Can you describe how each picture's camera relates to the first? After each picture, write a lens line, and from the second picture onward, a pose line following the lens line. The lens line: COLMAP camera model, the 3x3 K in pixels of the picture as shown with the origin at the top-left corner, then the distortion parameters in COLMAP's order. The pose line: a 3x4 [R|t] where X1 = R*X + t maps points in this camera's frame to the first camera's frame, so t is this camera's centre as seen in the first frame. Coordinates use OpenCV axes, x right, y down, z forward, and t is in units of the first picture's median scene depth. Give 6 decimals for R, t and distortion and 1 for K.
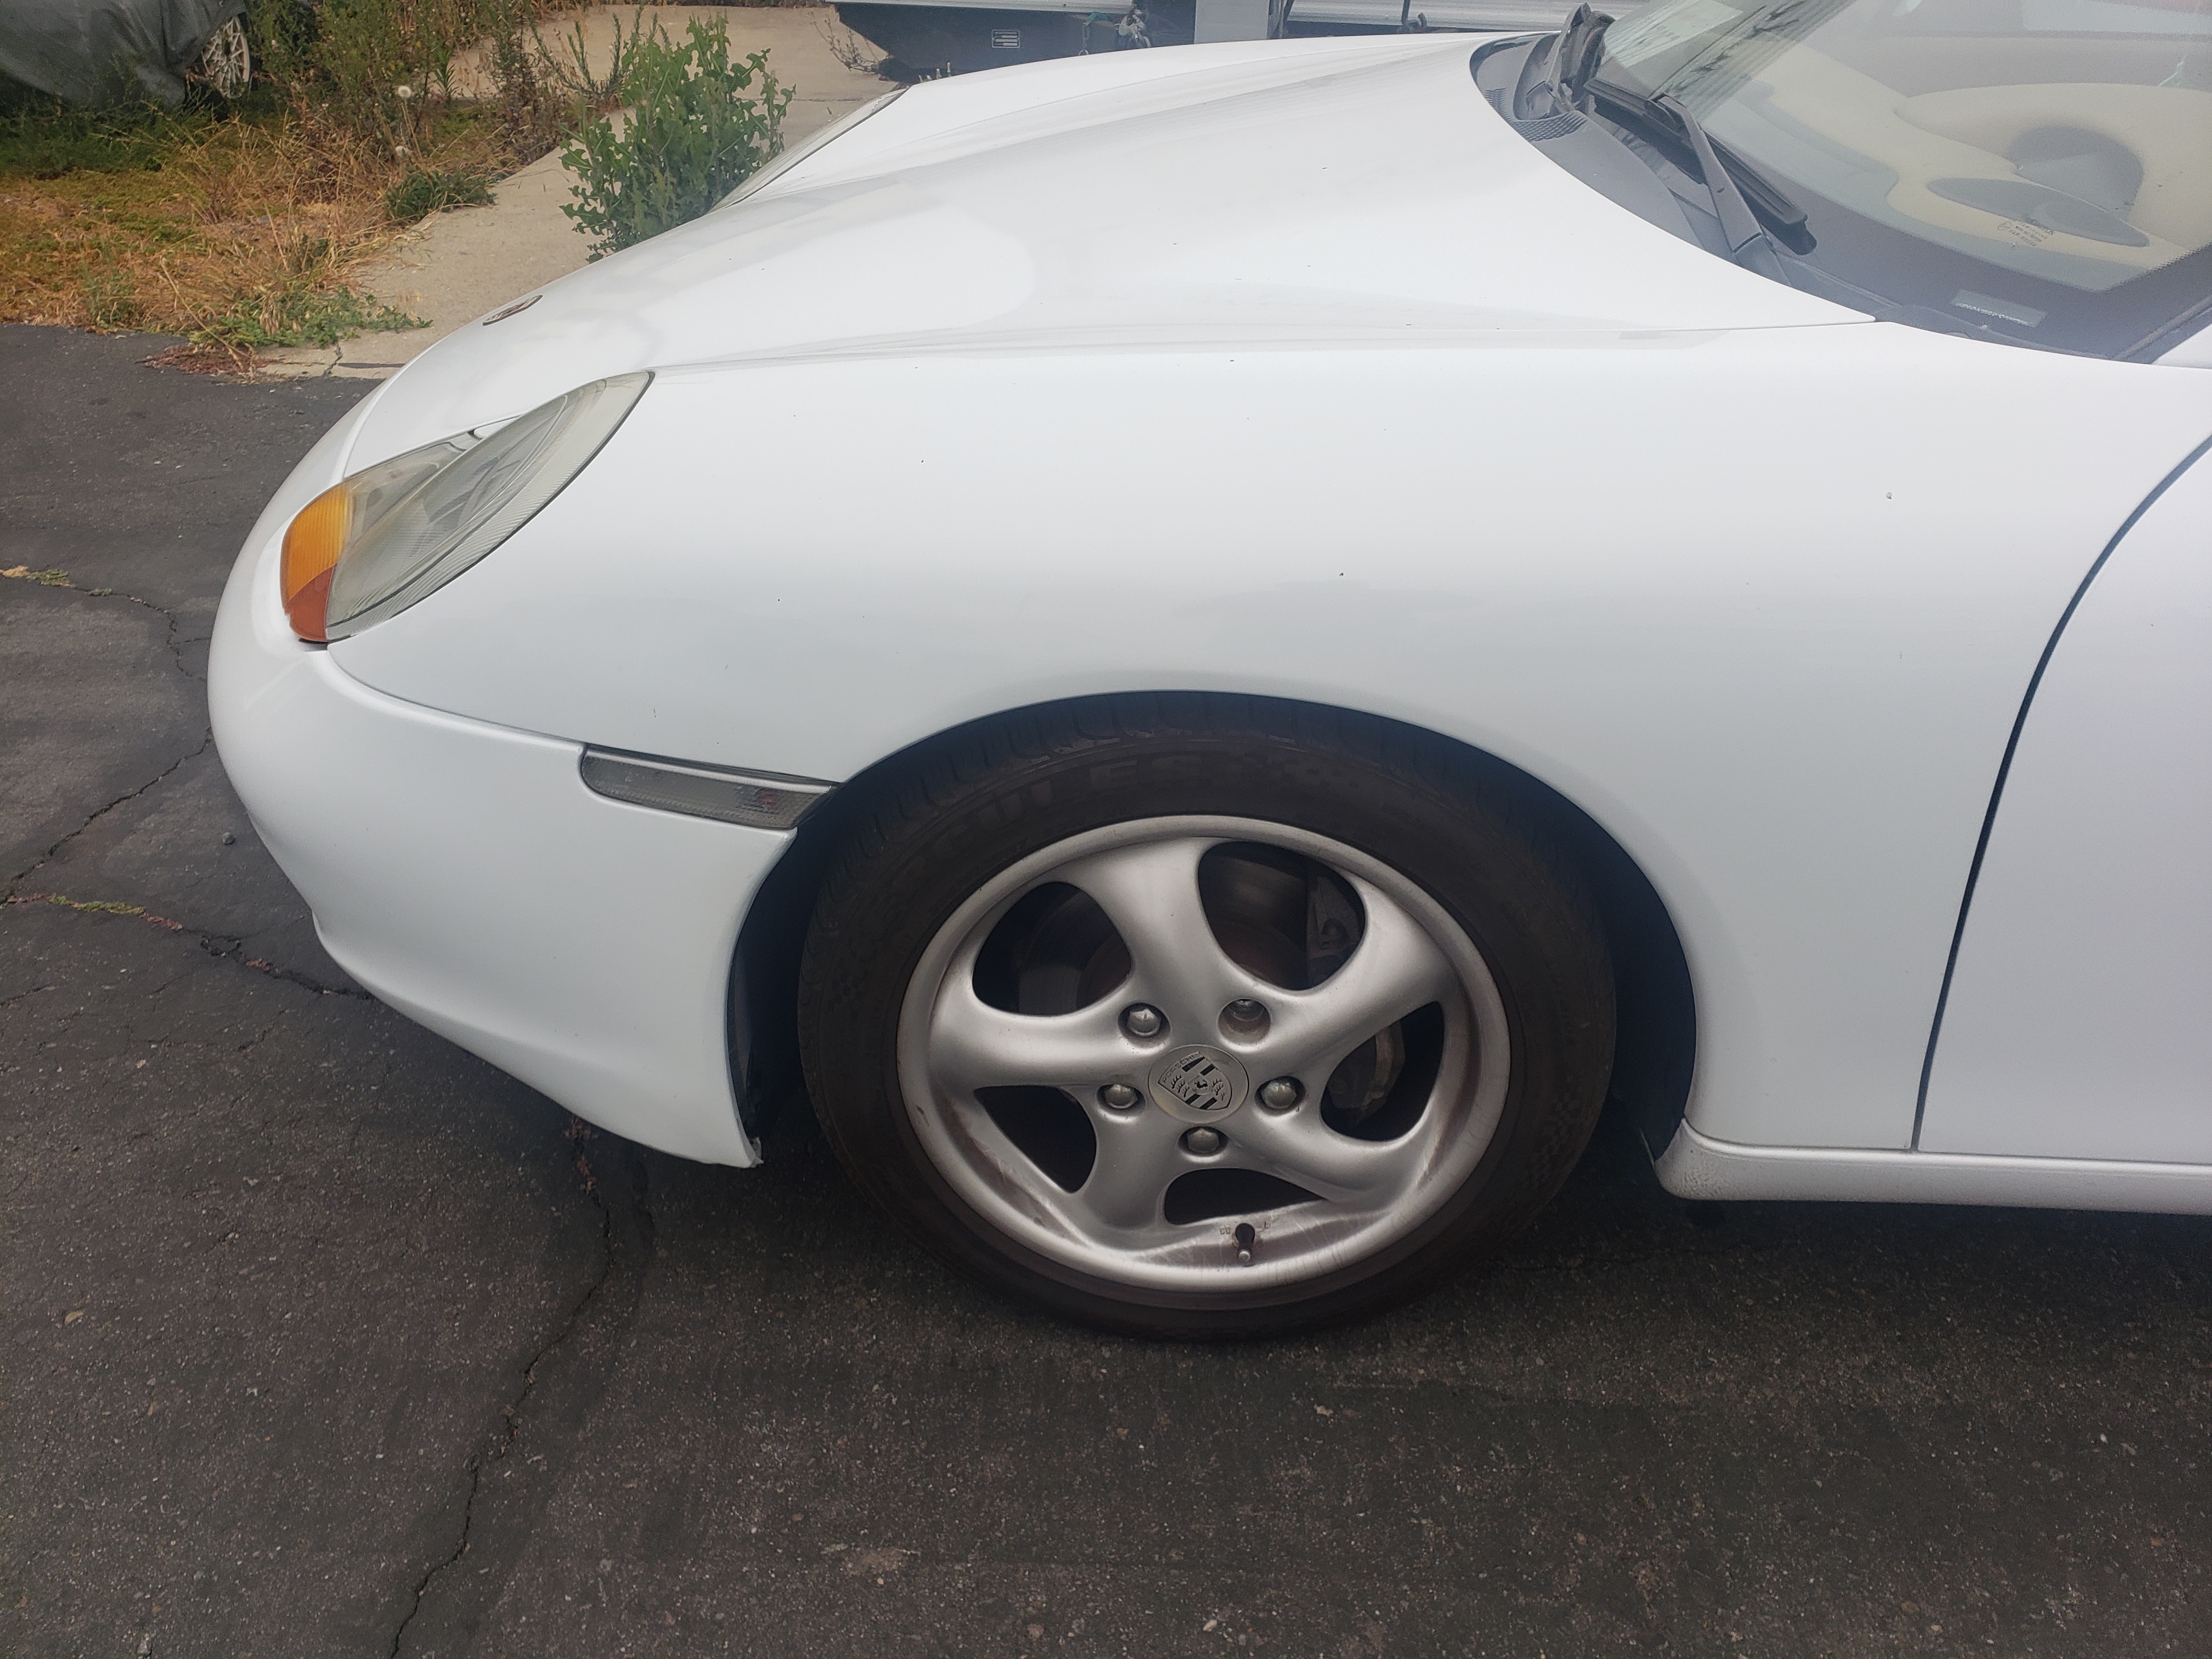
lens RADIAL K [[1668.3, 0, 1096.0], [0, 1668.3, 779.0], [0, 0, 1]] dist [-0.005814, 0.041673]
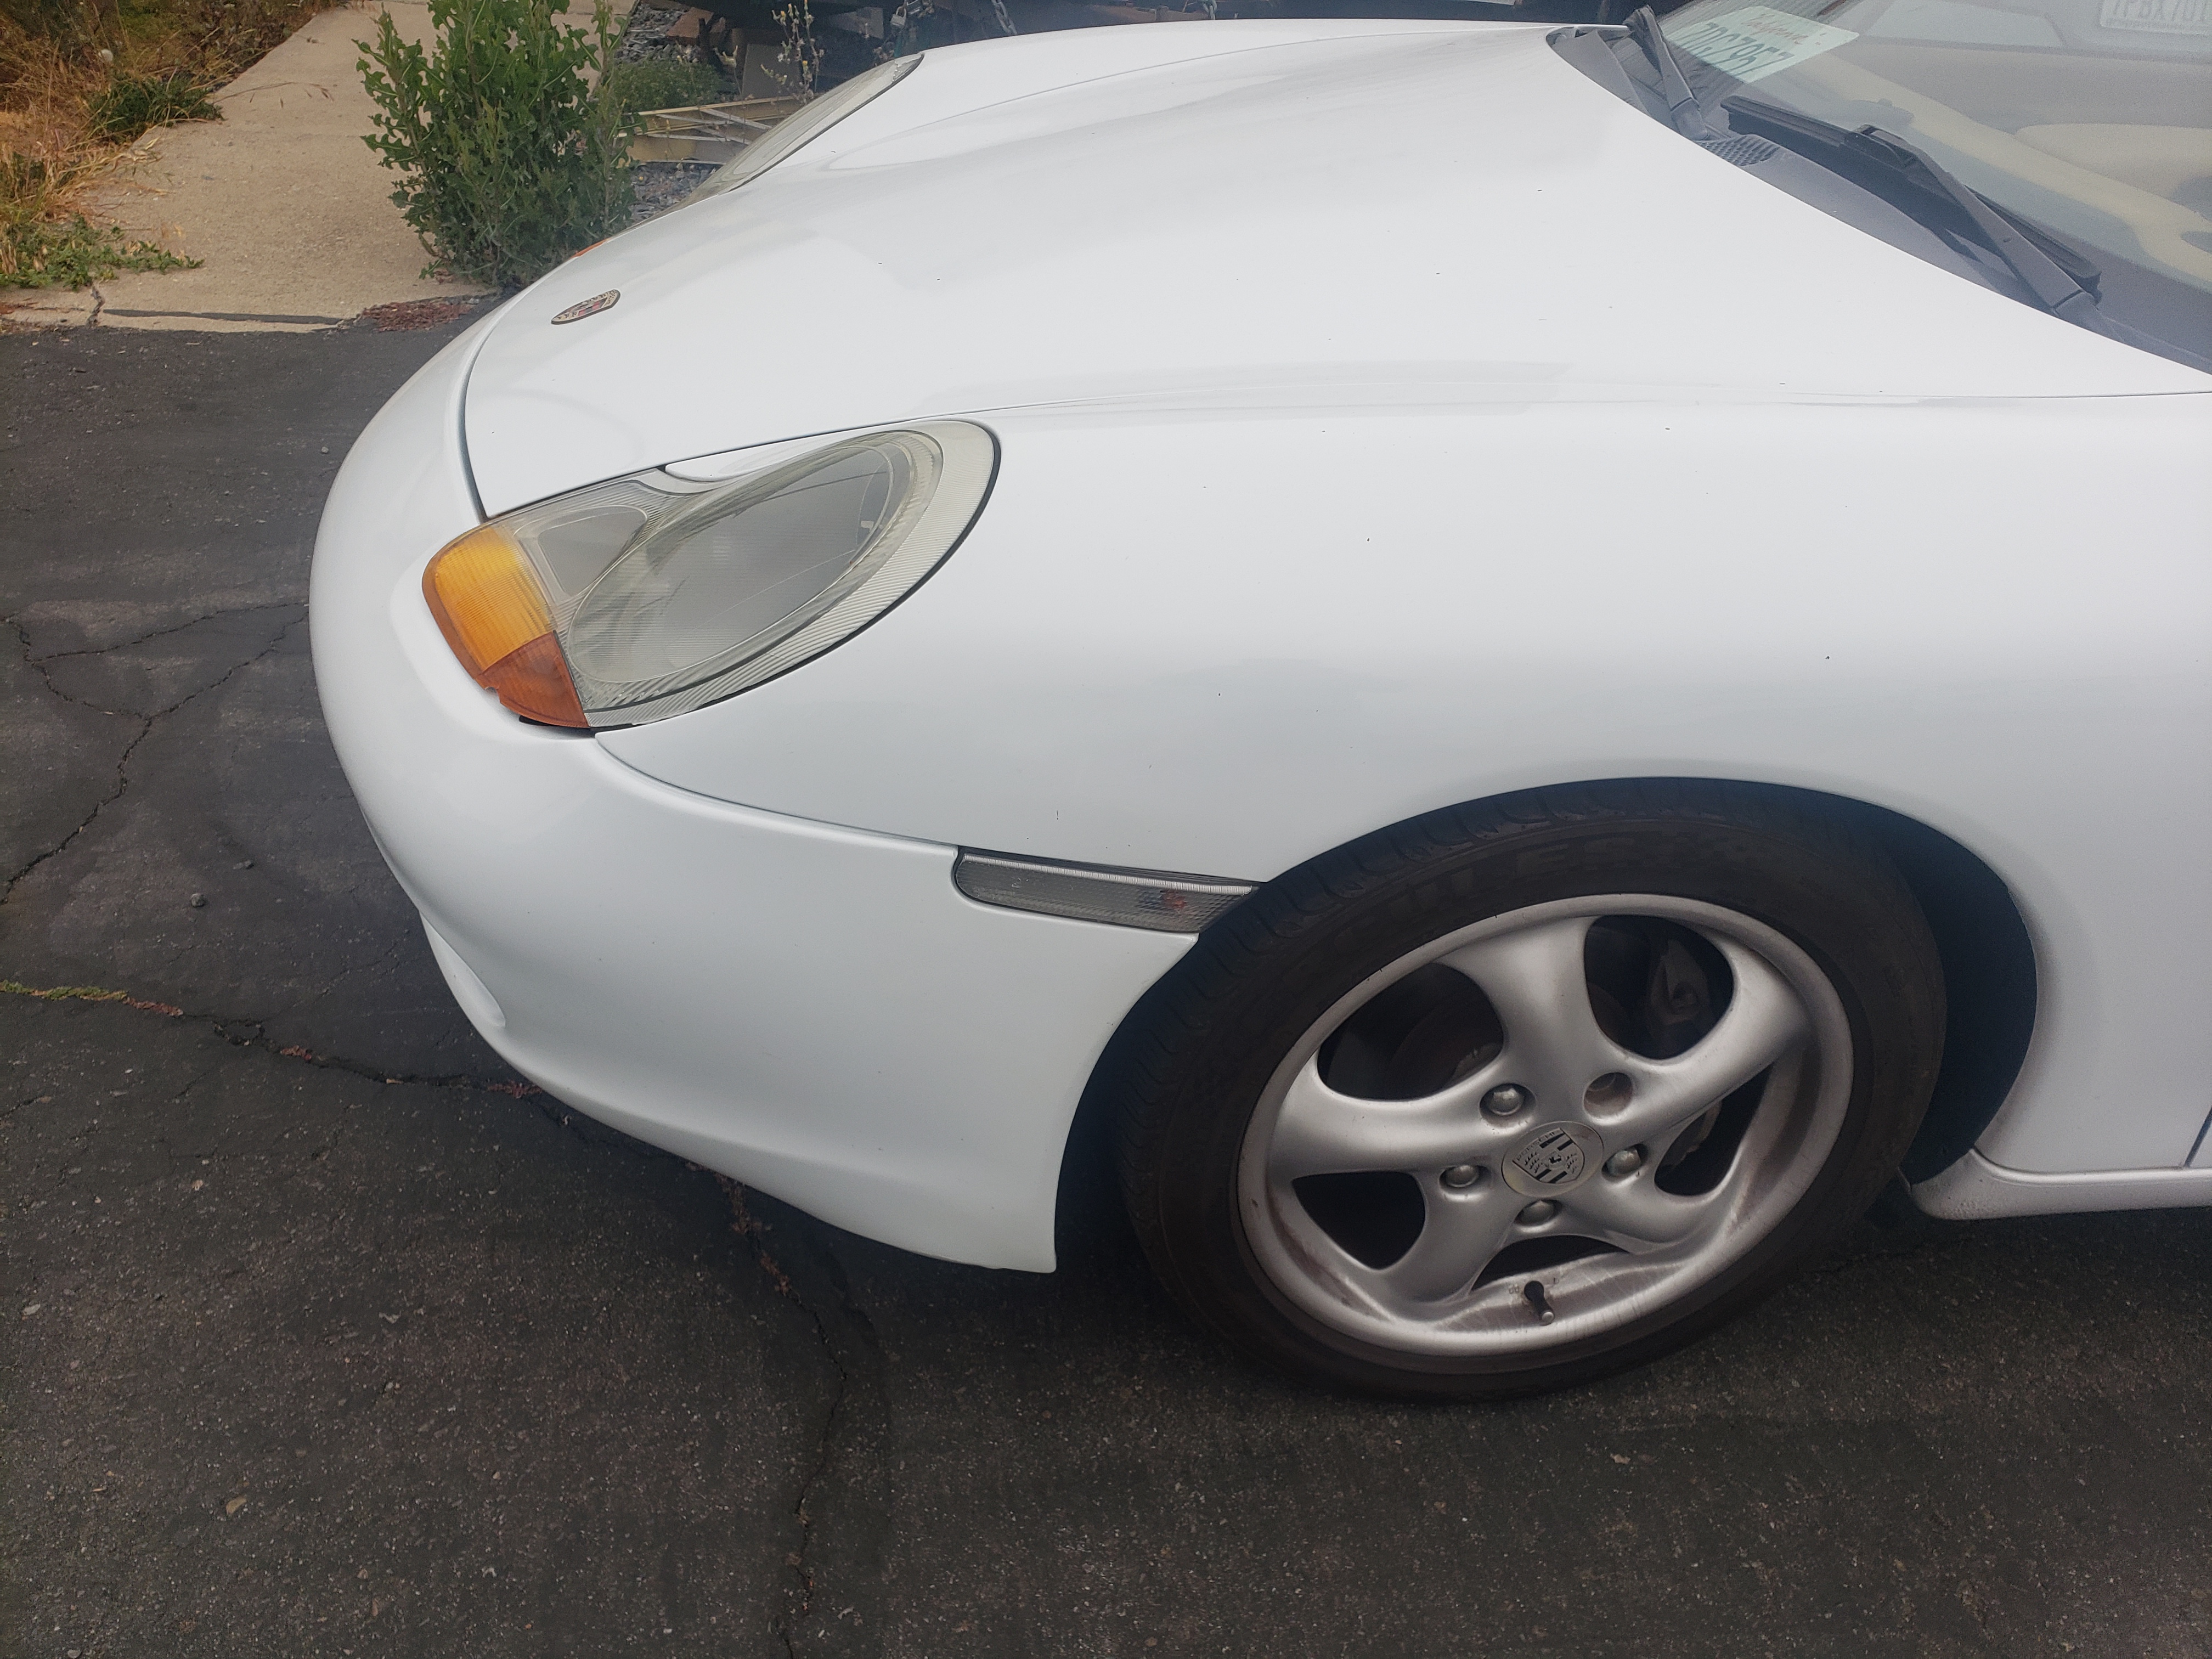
lens RADIAL K [[1668.3, 0, 1096.0], [0, 1668.3, 779.0], [0, 0, 1]] dist [-0.005814, 0.041673]
pose [[0.981257, -0.036501, 0.189216, -0.341468], [0.028567, 0.998601, 0.044491, -0.080781], [-0.190575, -0.038252, 0.980927, 0.091378]]
